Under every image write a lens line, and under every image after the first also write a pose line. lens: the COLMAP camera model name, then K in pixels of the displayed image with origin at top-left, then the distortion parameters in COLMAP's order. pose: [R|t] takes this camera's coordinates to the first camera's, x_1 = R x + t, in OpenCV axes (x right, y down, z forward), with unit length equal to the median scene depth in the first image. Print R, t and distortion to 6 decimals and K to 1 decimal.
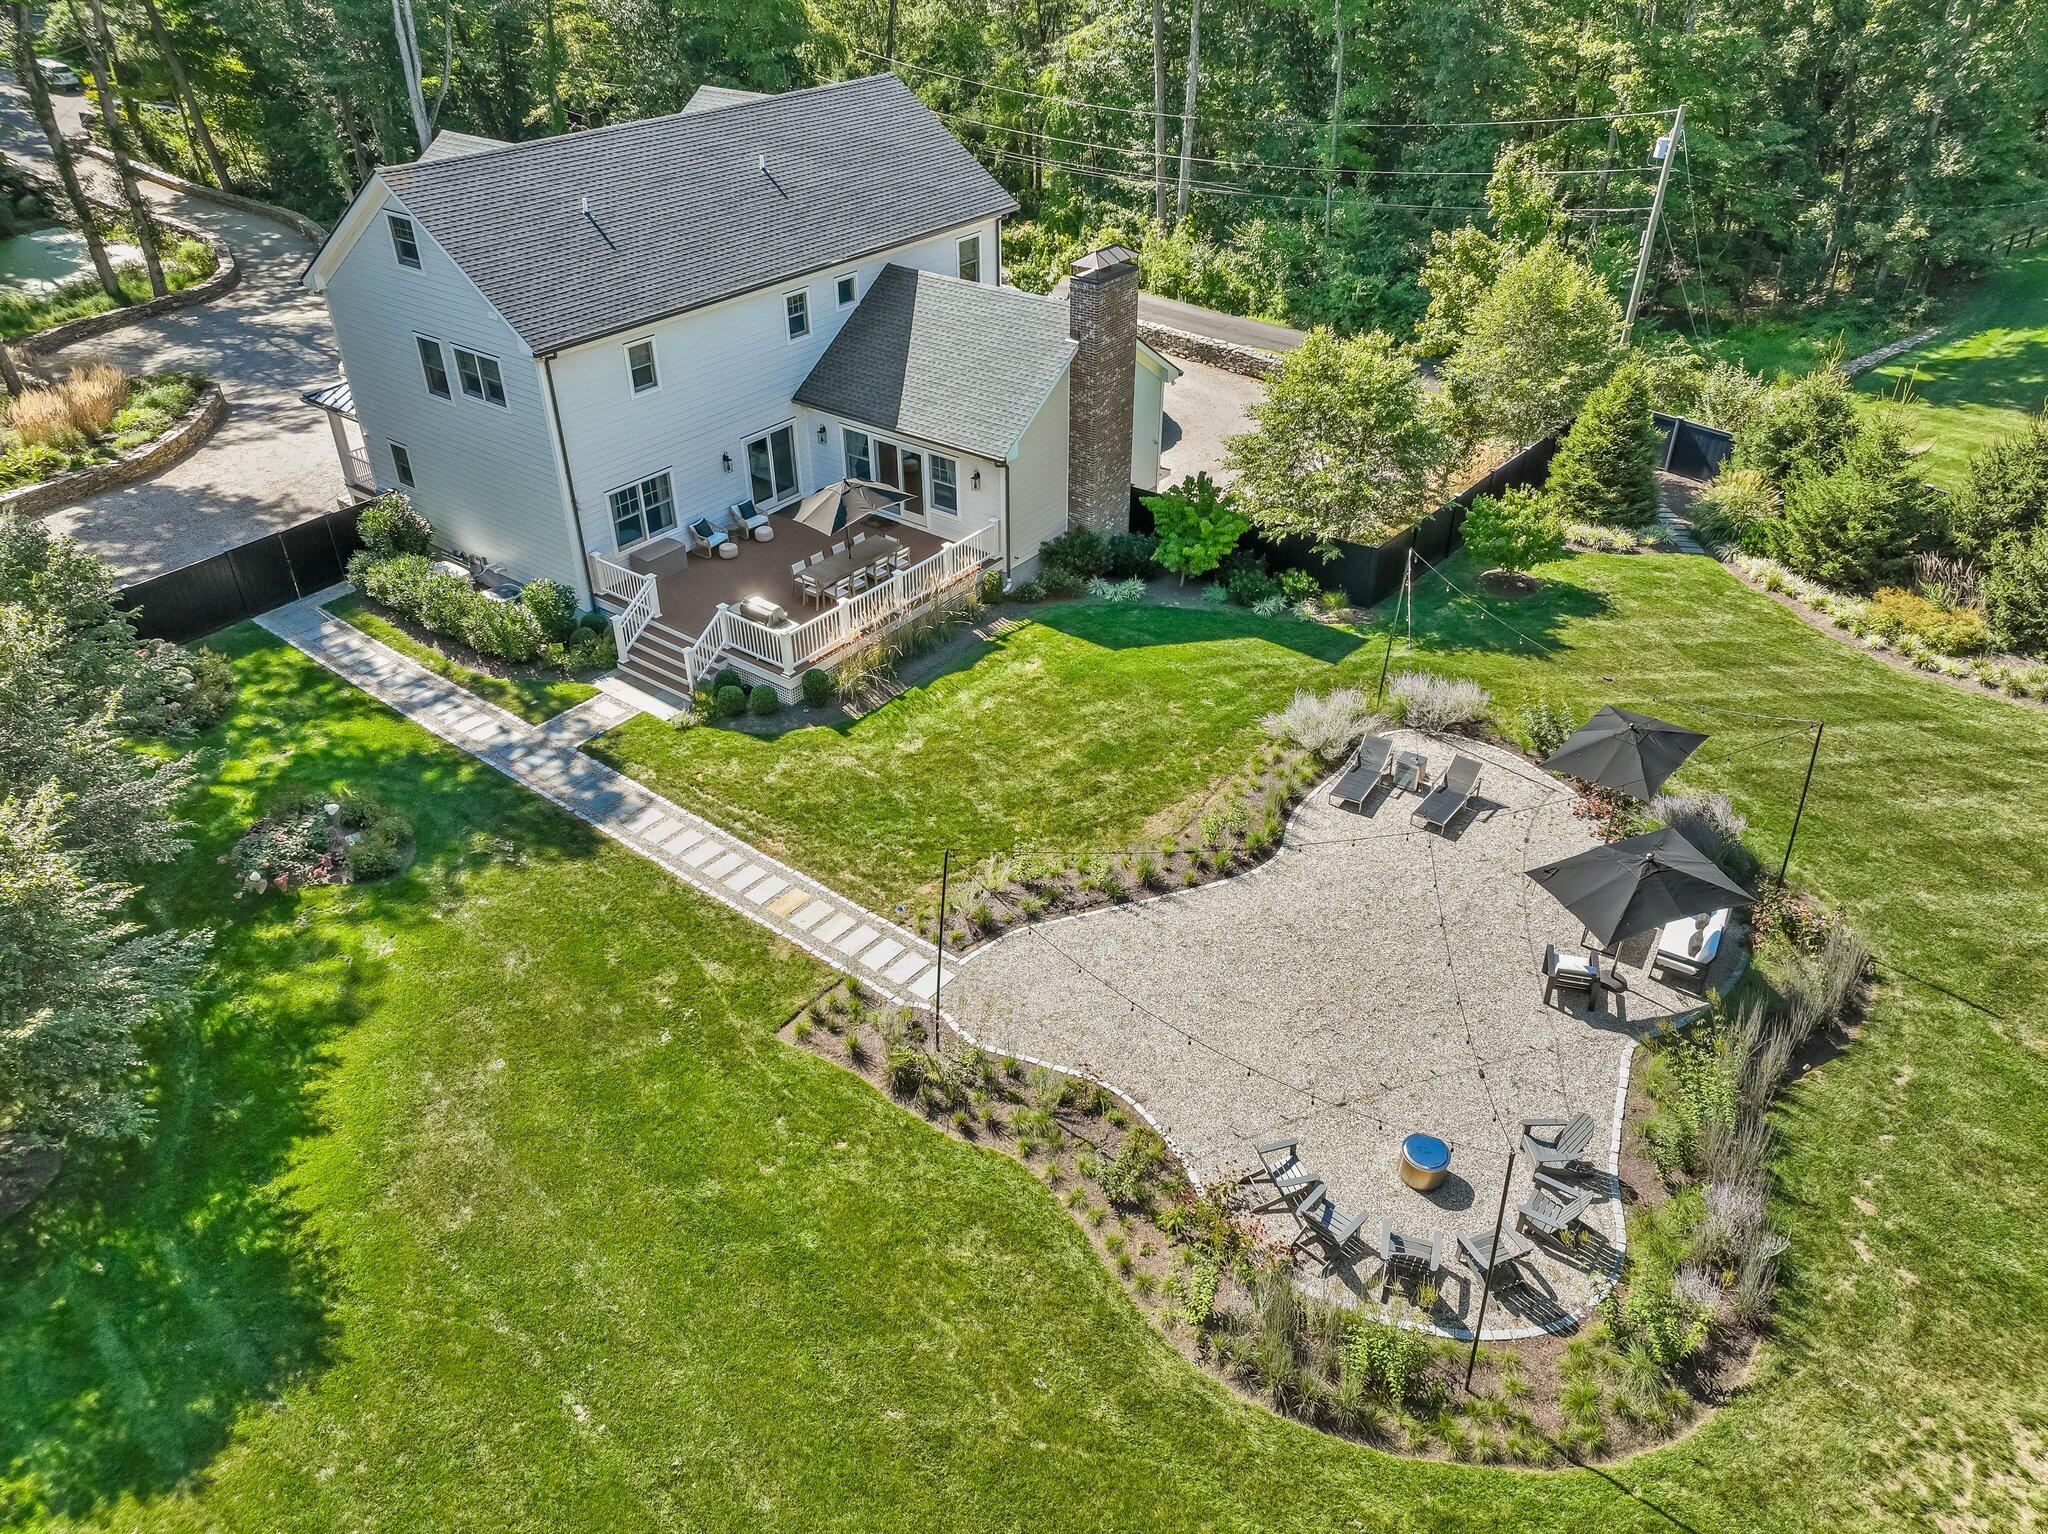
lens RADIAL K [[1443.3, 0, 1024.0], [0, 1443.3, 767.0], [0, 0, 1]] dist [0.008560, 0.002901]
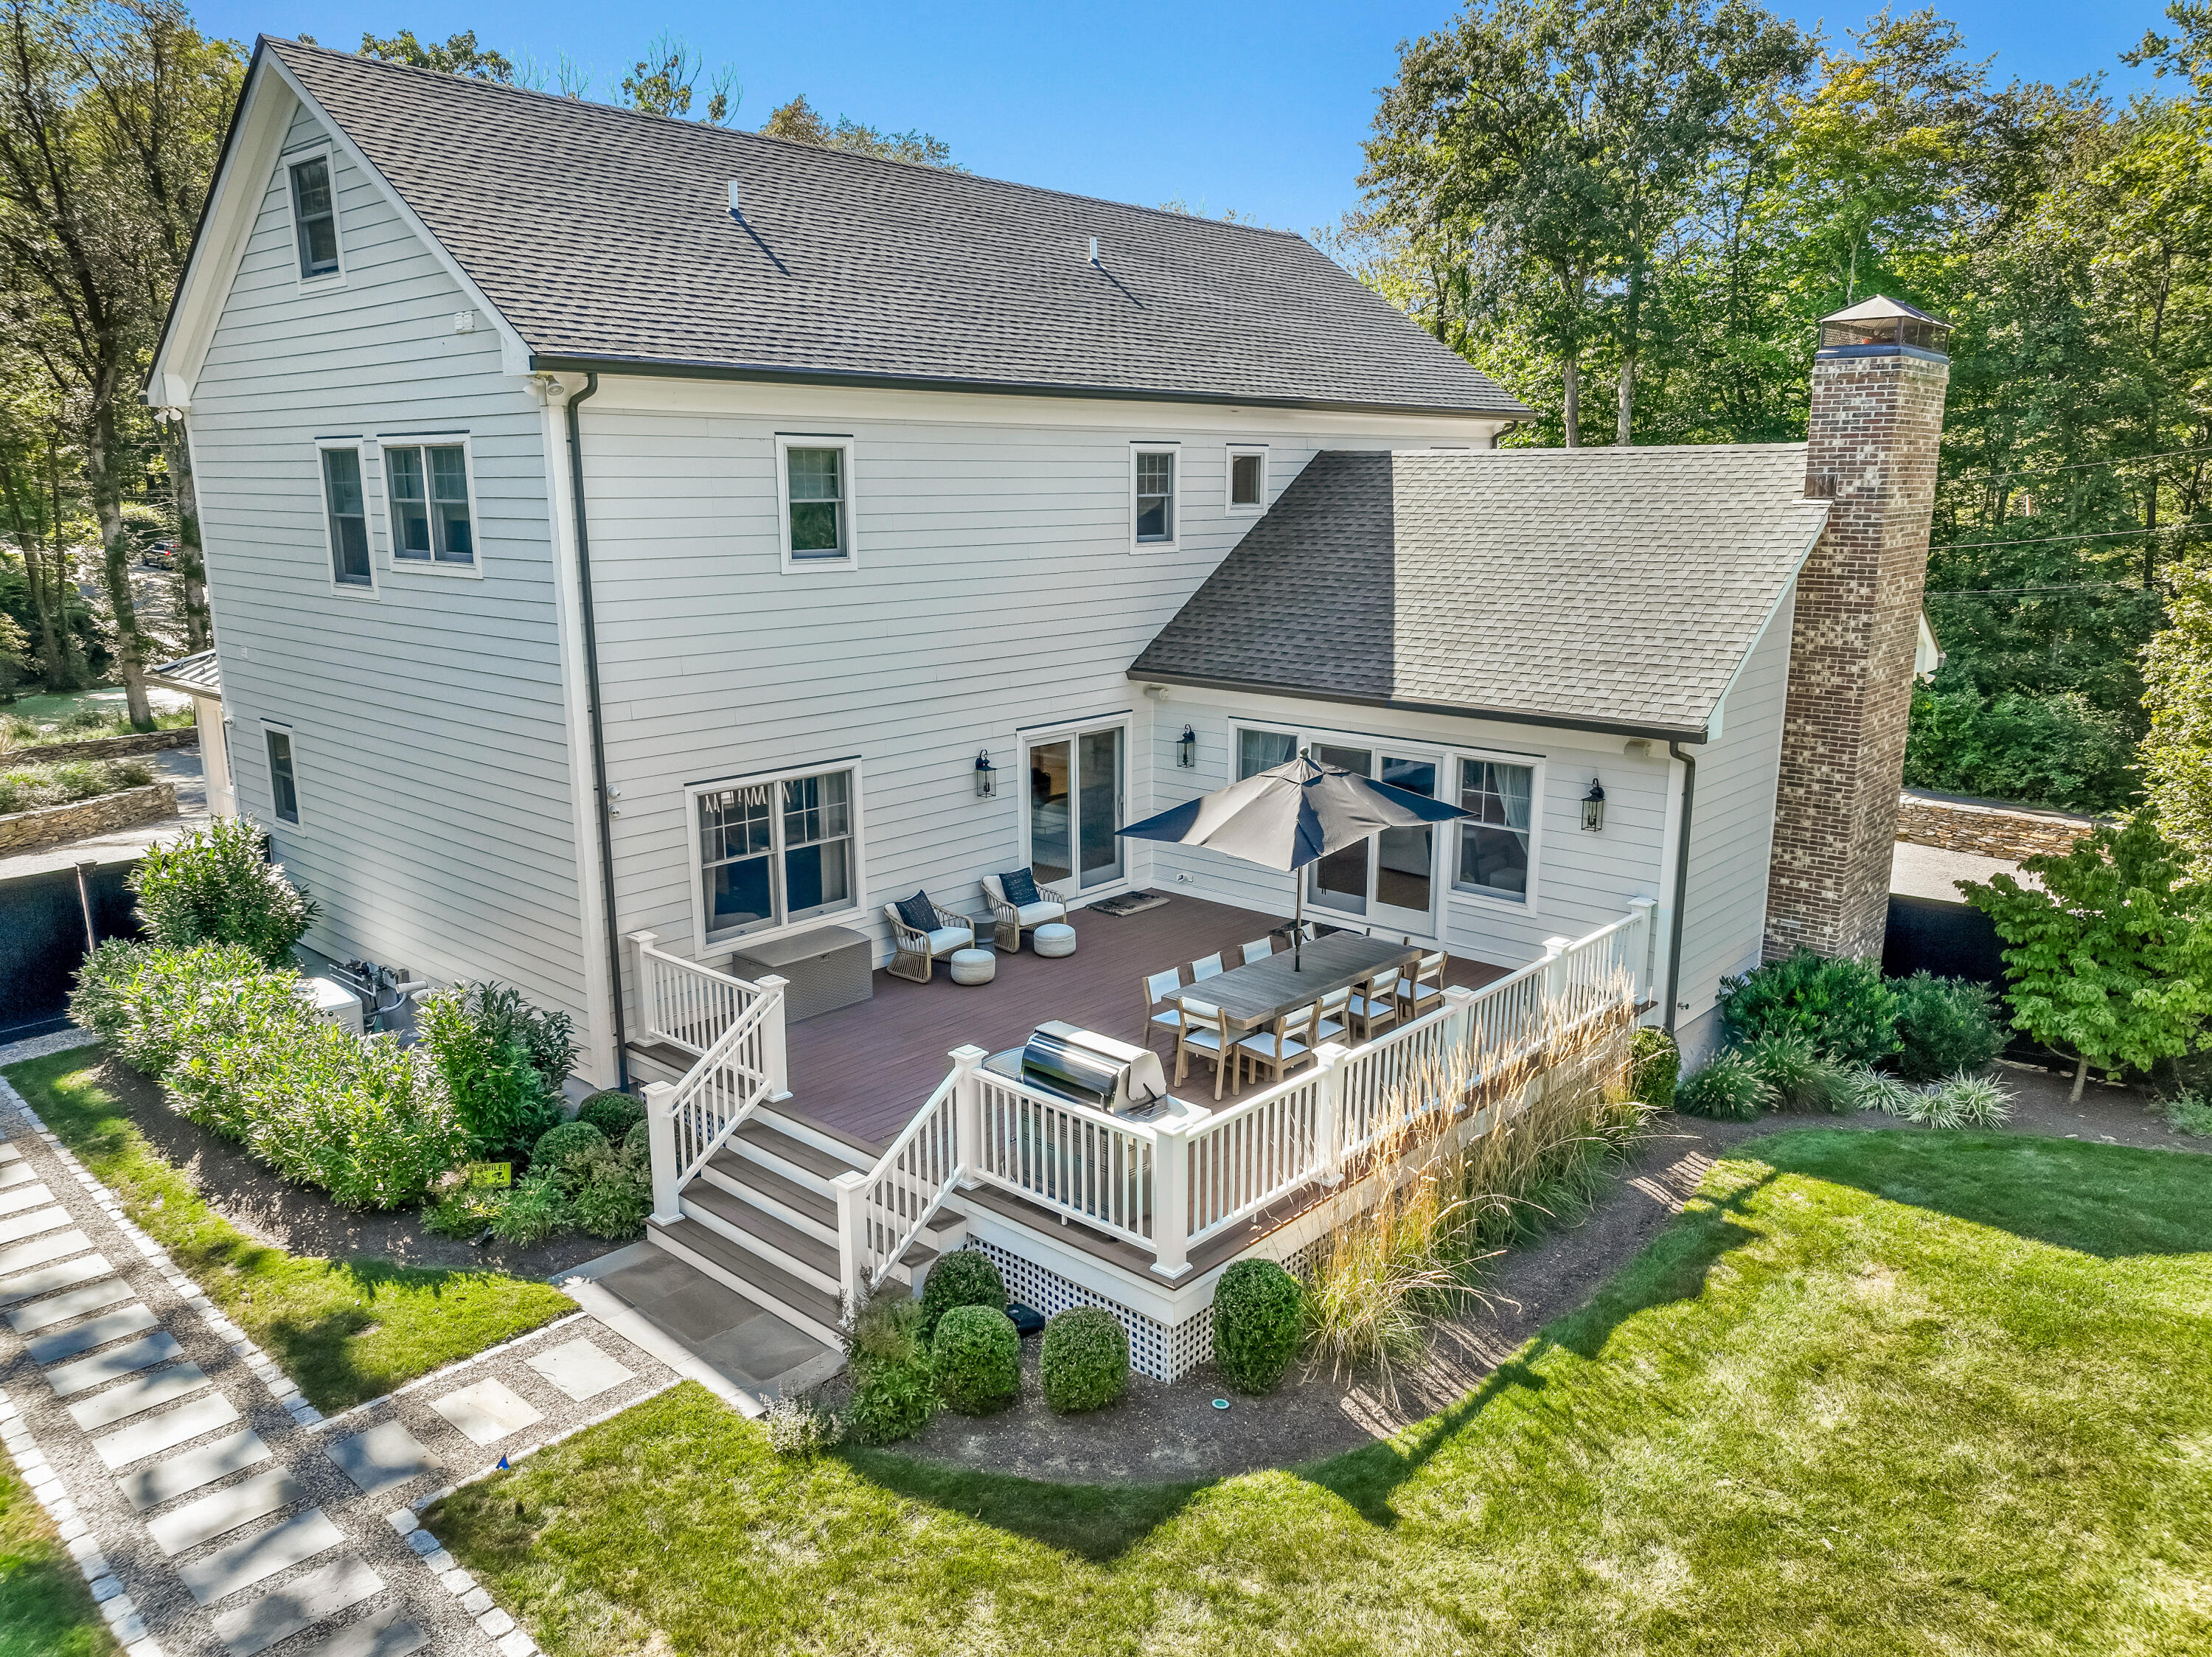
lens RADIAL K [[1541.3, 0, 1106.0], [0, 1541.3, 828.5], [0, 0, 1]] dist [0.010639, 0.000978]
pose [[0.996736, 0.020220, -0.078152, -0.143923], [-0.046964, 0.932666, -0.357672, -0.033129], [0.065657, 0.360175, 0.930571, 0.625264]]
